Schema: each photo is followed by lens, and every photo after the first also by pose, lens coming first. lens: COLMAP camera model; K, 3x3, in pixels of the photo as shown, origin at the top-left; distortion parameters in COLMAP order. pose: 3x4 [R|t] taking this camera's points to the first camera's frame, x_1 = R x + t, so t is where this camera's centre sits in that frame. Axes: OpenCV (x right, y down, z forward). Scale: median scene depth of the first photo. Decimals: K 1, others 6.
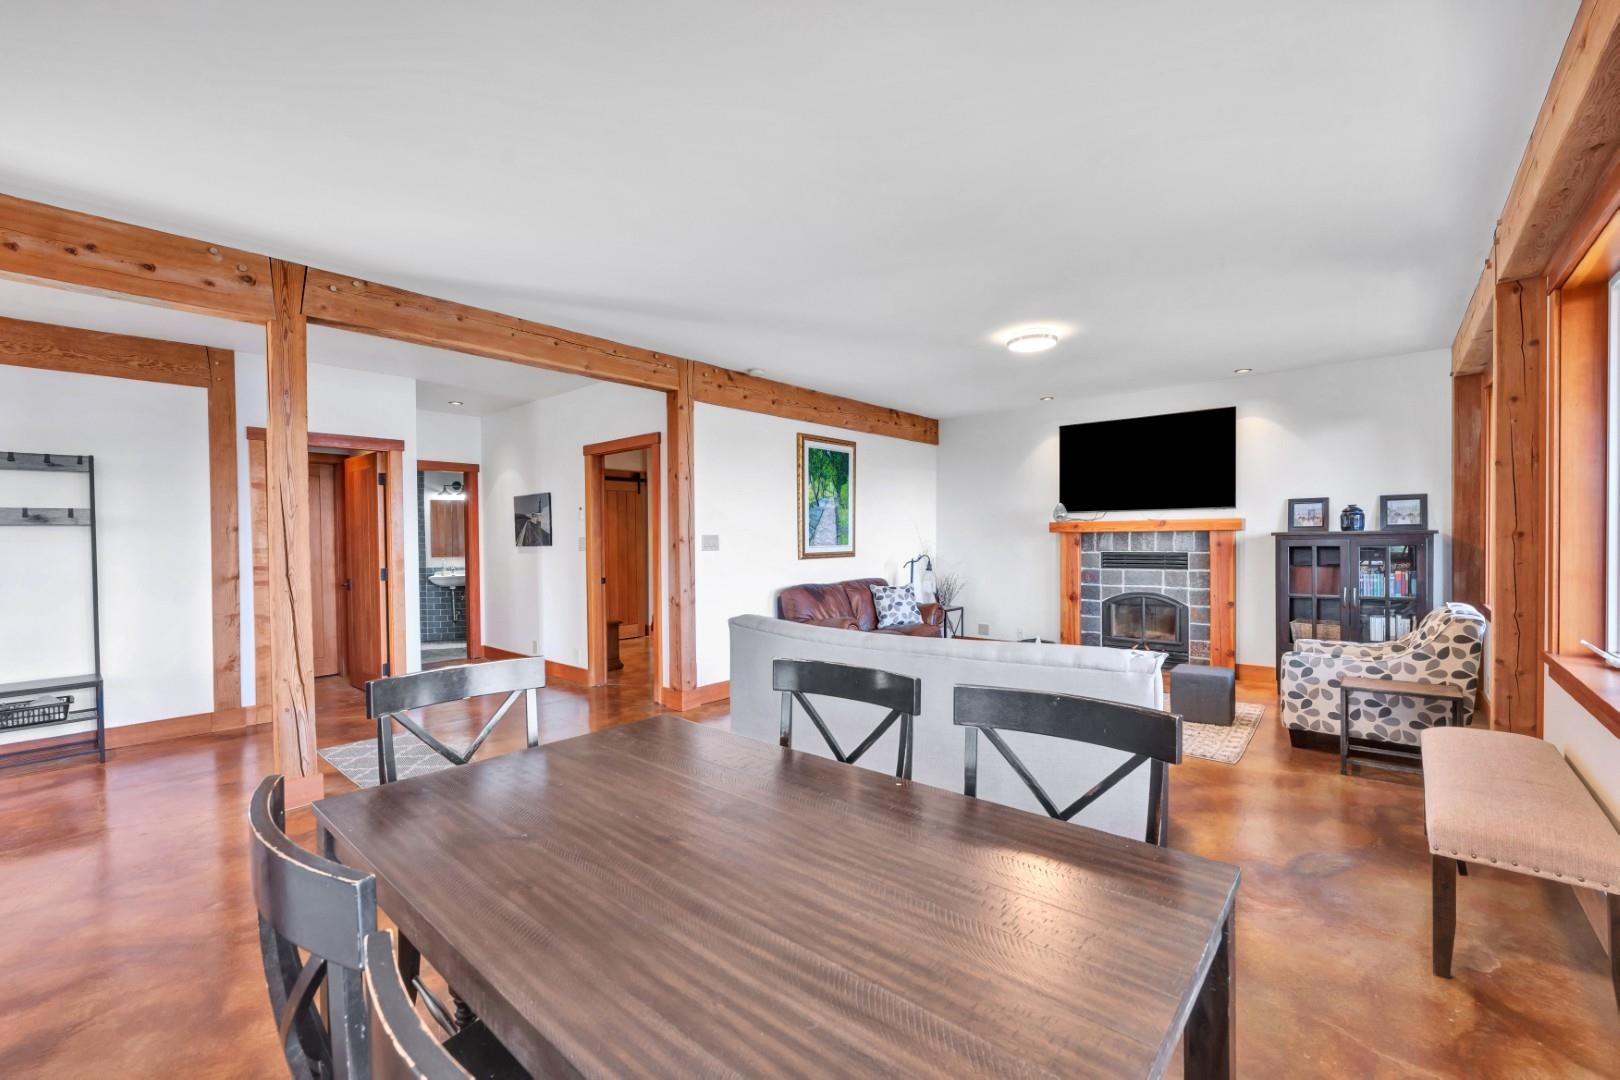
lens RADIAL K [[673.8, 0, 810.0], [0, 673.8, 540.0], [0, 0, 1]] dist [-0.000330, -0.000075]
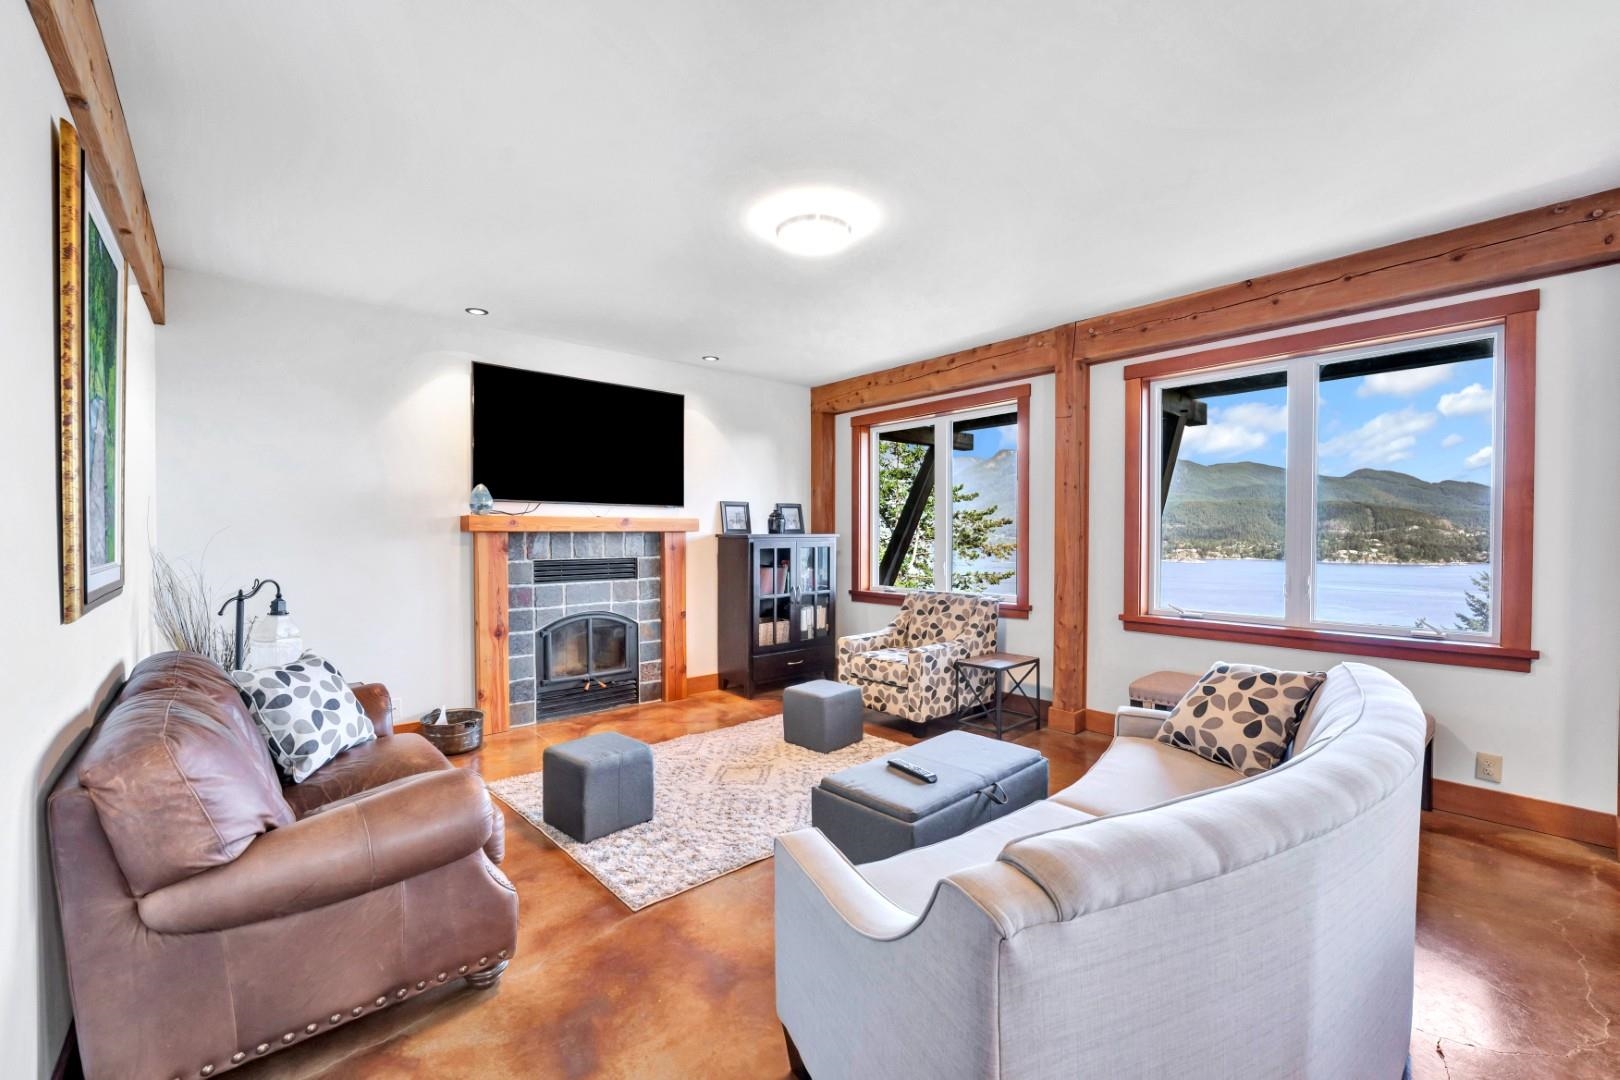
lens RADIAL K [[665.0, 0, 807.9], [0, 665.0, 545.7], [0, 0, 1]] dist [-0.008088, 0.000012]
pose [[0.136577, -0.005432, 0.990615, -0.215172], [0.003843, 0.999980, 0.004953, 0.000314], [-0.990622, 0.003131, 0.136595, 0.669530]]
